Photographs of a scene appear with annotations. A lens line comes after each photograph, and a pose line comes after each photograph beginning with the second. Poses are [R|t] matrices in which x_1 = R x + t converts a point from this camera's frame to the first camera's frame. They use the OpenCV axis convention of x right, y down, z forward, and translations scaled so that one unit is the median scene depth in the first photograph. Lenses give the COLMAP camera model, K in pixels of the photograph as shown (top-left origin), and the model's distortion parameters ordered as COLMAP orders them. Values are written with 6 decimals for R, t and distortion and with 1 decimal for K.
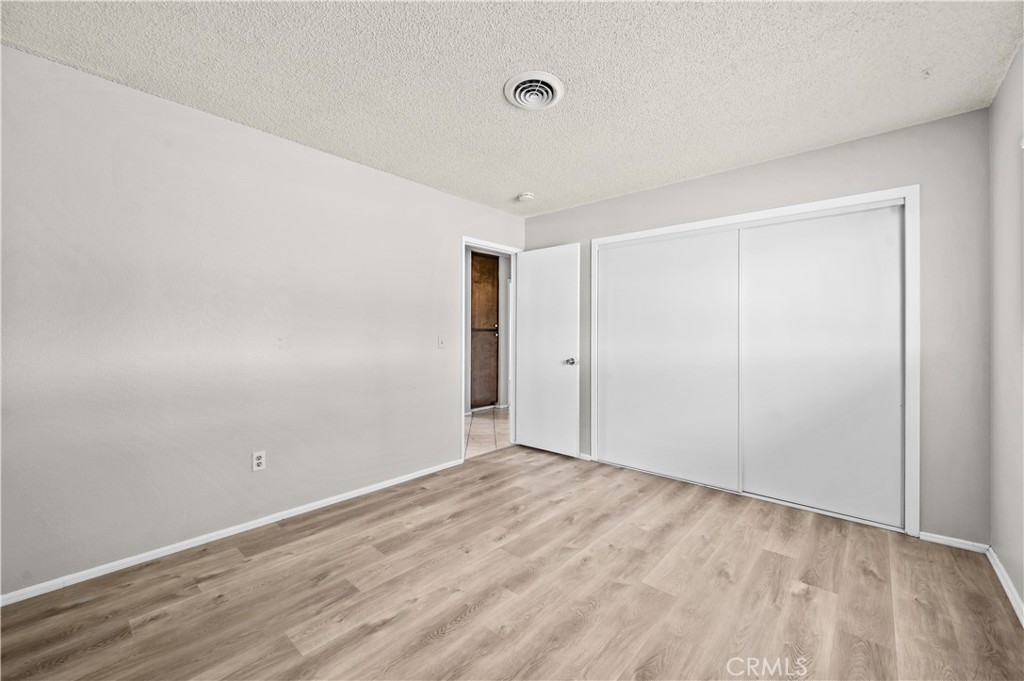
lens RADIAL K [[415.7, 0, 514.6], [0, 415.7, 335.3], [0, 0, 1]] dist [0.001312, 0.000202]
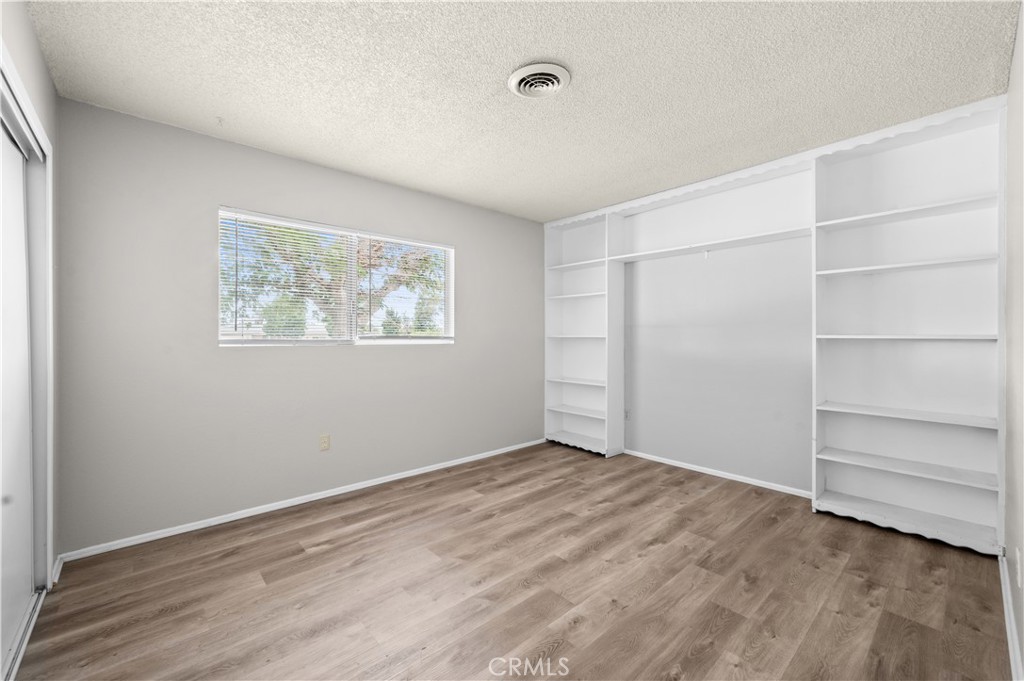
lens RADIAL K [[415.7, 0, 514.6], [0, 415.7, 335.3], [0, 0, 1]] dist [0.001312, 0.000202]
pose [[-0.993552, -0.005213, 0.113253, -0.009261], [-0.005012, 0.999985, 0.002061, -0.007094], [-0.113263, 0.001480, -0.993564, 2.055304]]
